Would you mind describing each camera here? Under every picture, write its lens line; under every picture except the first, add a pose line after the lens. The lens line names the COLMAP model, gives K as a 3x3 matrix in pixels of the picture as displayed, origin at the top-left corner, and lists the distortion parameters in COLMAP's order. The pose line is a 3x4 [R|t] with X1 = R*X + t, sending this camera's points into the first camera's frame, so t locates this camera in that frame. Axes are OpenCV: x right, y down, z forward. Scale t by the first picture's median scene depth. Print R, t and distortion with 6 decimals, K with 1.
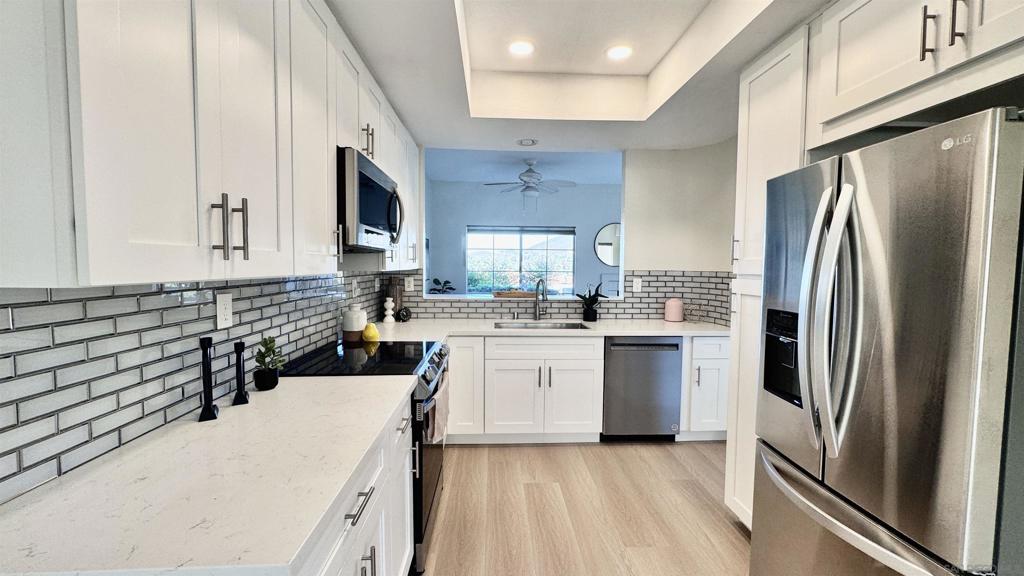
lens RADIAL K [[408.4, 0, 510.6], [0, 408.4, 288.3], [0, 0, 1]] dist [-0.001827, 0.000167]
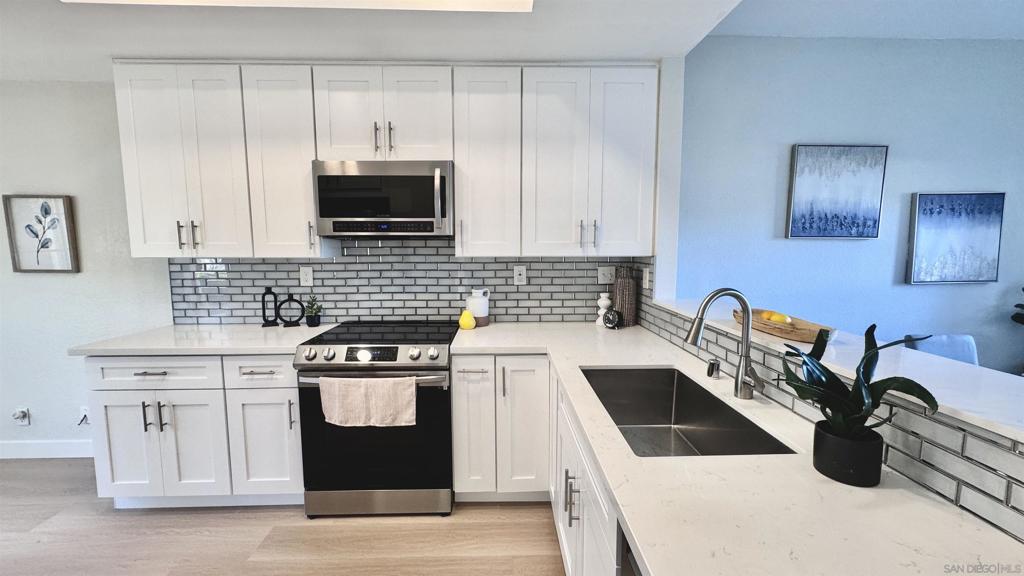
lens RADIAL K [[408.4, 0, 510.6], [0, 408.4, 288.3], [0, 0, 1]] dist [-0.001827, 0.000167]
pose [[-0.015145, 0.096259, -0.995241, 0.367874], [-0.054667, 0.993787, 0.096950, -0.039670], [0.998390, 0.055875, -0.009789, 0.654077]]
